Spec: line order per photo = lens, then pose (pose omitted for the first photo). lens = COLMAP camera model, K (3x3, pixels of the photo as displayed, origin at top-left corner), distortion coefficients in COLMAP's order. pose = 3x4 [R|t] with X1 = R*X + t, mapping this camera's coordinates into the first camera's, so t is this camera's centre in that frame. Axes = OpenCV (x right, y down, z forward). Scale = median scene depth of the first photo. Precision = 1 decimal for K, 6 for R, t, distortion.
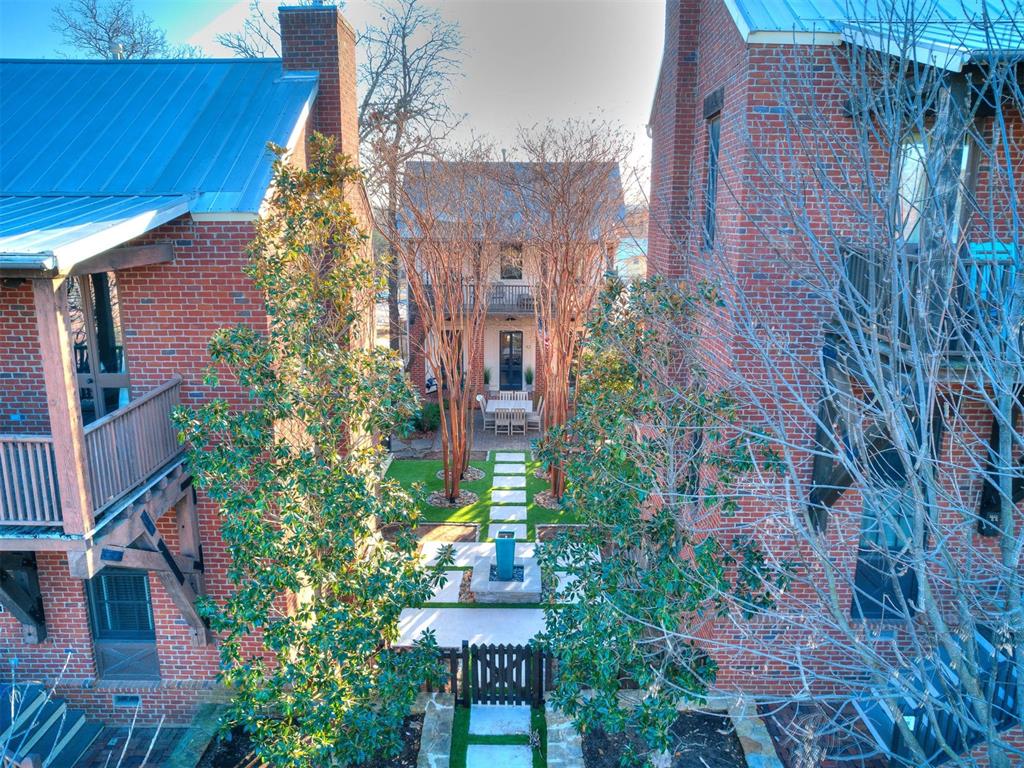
lens RADIAL K [[727.5, 0, 512.0], [0, 727.5, 384.0], [0, 0, 1]] dist [-0.071952, 0.060828]
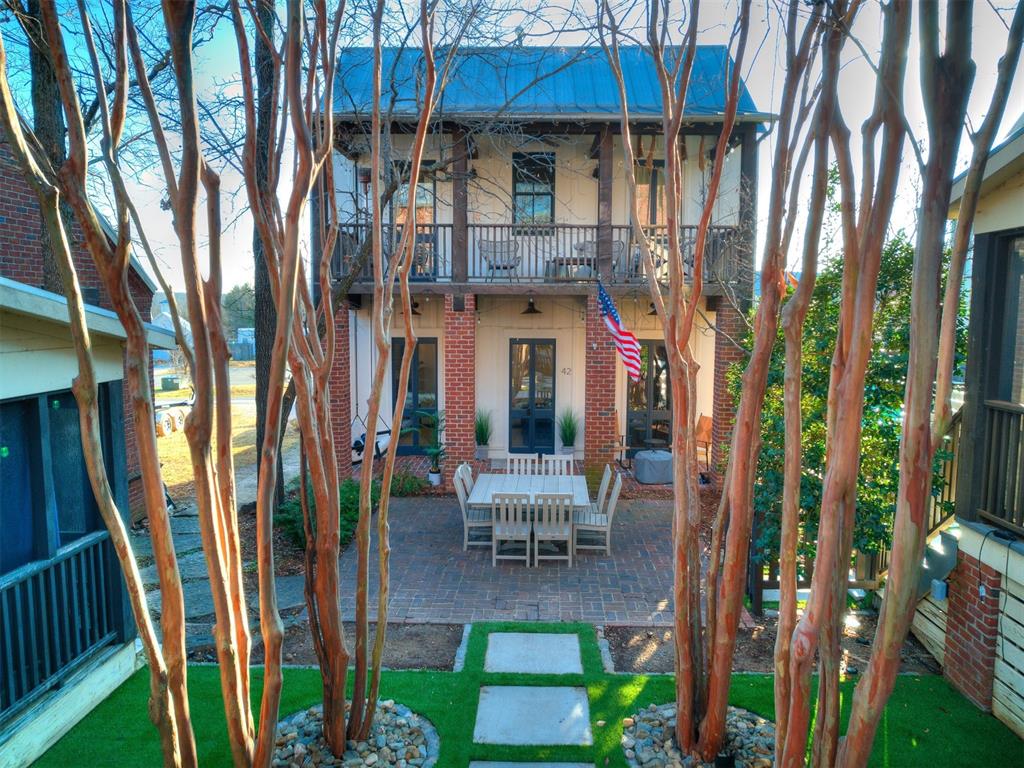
lens RADIAL K [[727.5, 0, 512.0], [0, 727.5, 384.0], [0, 0, 1]] dist [-0.071952, 0.060828]
pose [[0.999718, 0.001353, -0.023725, -0.005054], [-0.004137, 0.993042, -0.117687, 0.025907], [0.023401, 0.117752, 0.992767, 0.772025]]
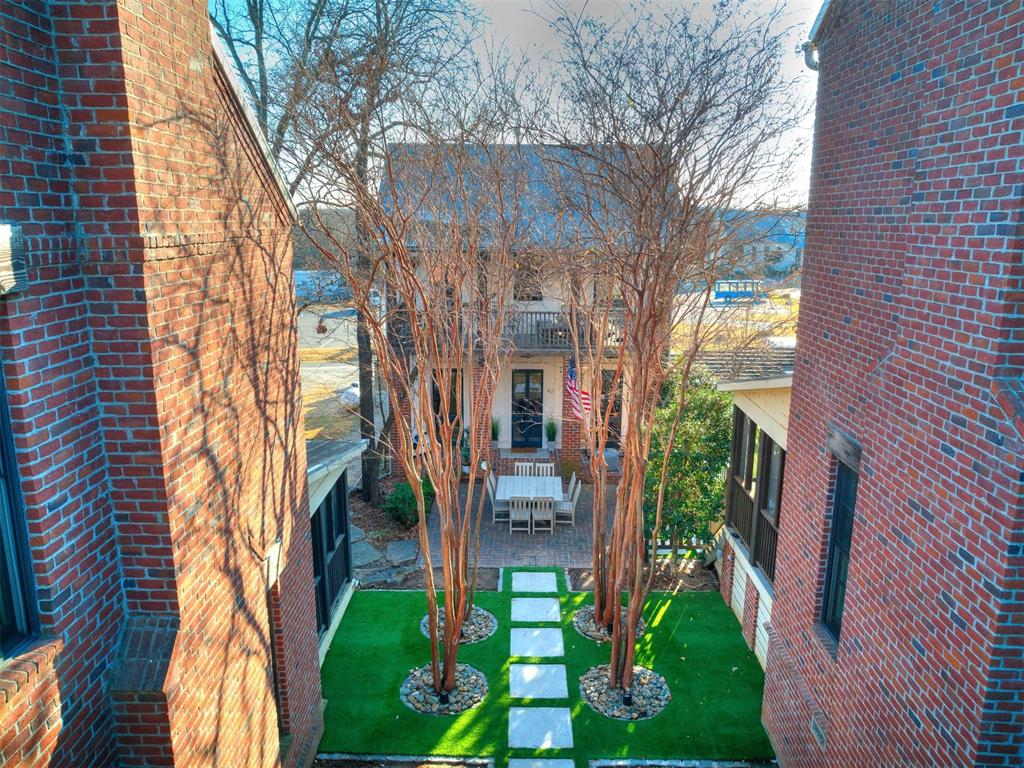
lens RADIAL K [[727.5, 0, 512.0], [0, 727.5, 384.0], [0, 0, 1]] dist [-0.071952, 0.060828]
pose [[0.999999, 0.000269, -0.001094, -0.024985], [-0.000269, 1.000000, 0.000045, -0.089380], [0.001094, -0.000045, 0.999999, 0.391329]]
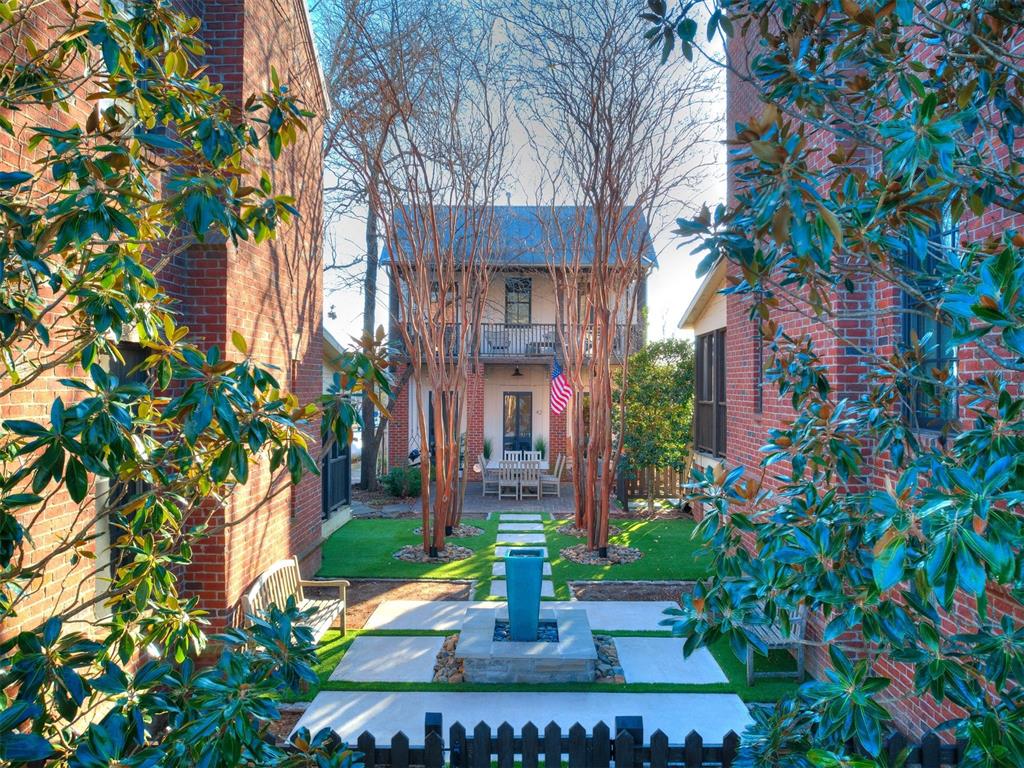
lens RADIAL K [[727.5, 0, 512.0], [0, 727.5, 384.0], [0, 0, 1]] dist [-0.071952, 0.060828]
pose [[0.999997, -0.001442, 0.001715, -0.013375], [0.001786, 0.975069, -0.221894, 0.147928], [-0.001352, 0.221896, 0.975069, 0.326495]]
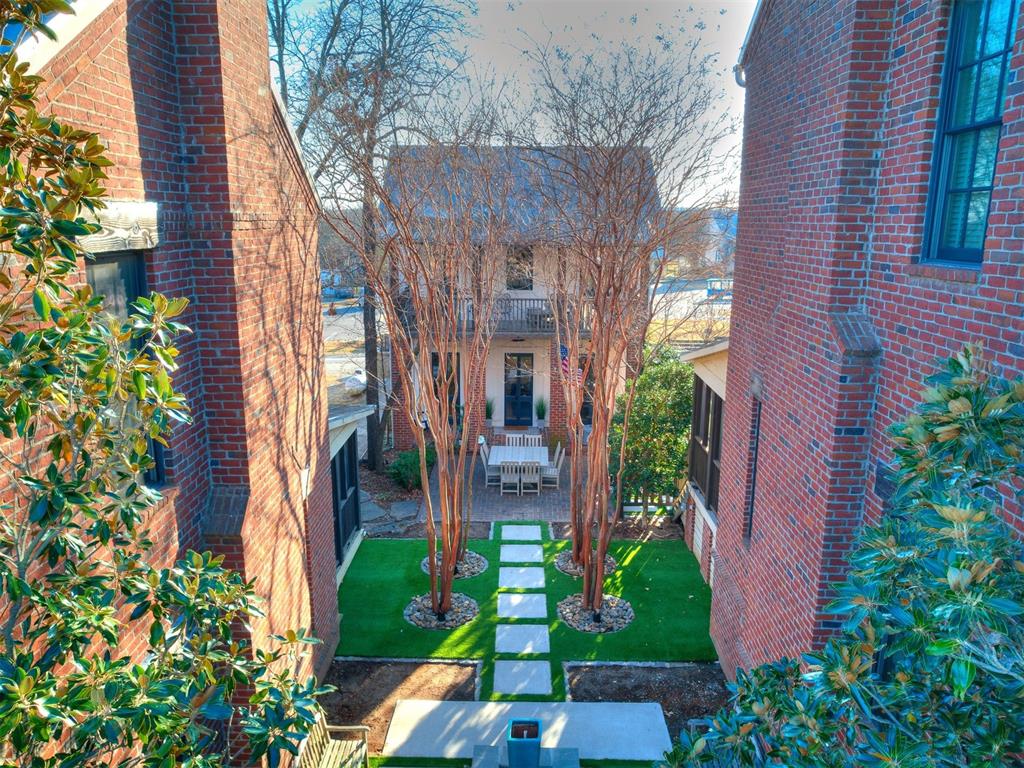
lens RADIAL K [[727.5, 0, 512.0], [0, 727.5, 384.0], [0, 0, 1]] dist [-0.071952, 0.060828]
pose [[1.000000, 0.000281, 0.000386, -0.014176], [-0.000281, 0.999998, -0.001801, -0.057455], [-0.000387, 0.001801, 0.999998, 0.290099]]
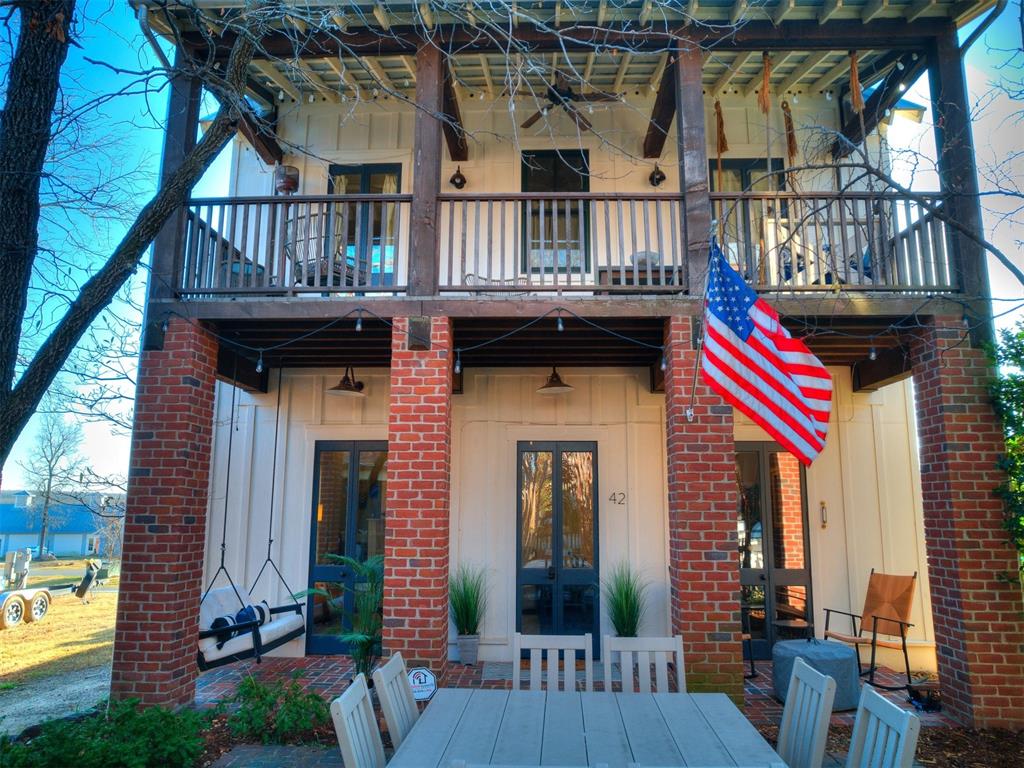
lens RADIAL K [[727.5, 0, 512.0], [0, 727.5, 384.0], [0, 0, 1]] dist [-0.071952, 0.060828]
pose [[0.999541, -0.006508, -0.029589, -0.015677], [-0.005515, 0.921246, -0.388942, 0.028258], [0.029790, 0.388927, 0.920787, 1.106392]]
